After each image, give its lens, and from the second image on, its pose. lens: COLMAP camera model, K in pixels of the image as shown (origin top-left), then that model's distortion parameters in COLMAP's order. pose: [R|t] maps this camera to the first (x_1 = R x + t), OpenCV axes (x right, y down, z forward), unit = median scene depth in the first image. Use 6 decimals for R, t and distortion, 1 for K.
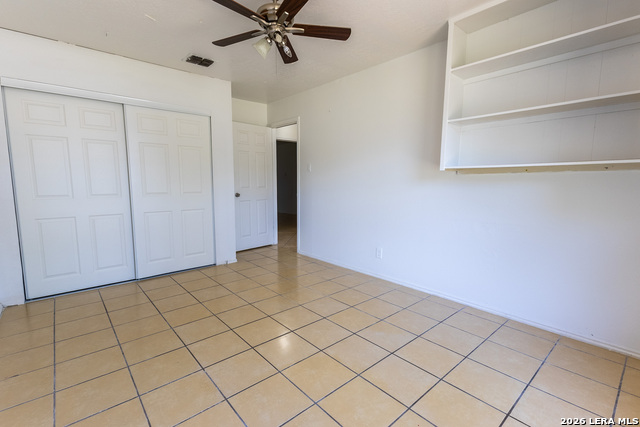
lens RADIAL K [[297.2, 0, 316.1], [0, 297.2, 213.3], [0, 0, 1]] dist [0.004912, 0.000015]
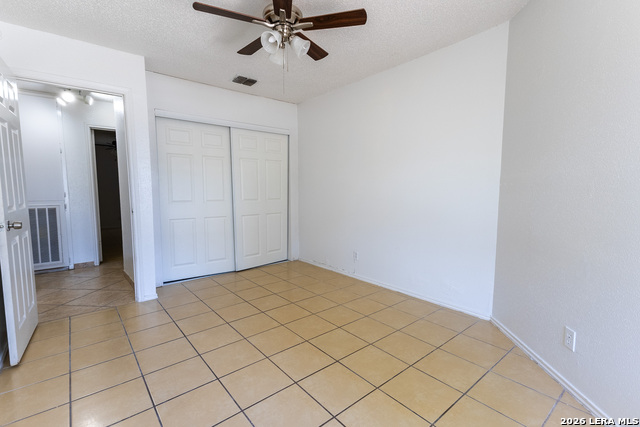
lens RADIAL K [[297.2, 0, 319.5], [0, 297.2, 200.7], [0, 0, 1]] dist [0.004912, 0.000015]
pose [[0.999455, -0.006195, -0.032437, -0.167300], [0.004064, 0.997854, -0.065351, 0.015421], [0.032772, 0.065183, 0.997335, -0.144859]]
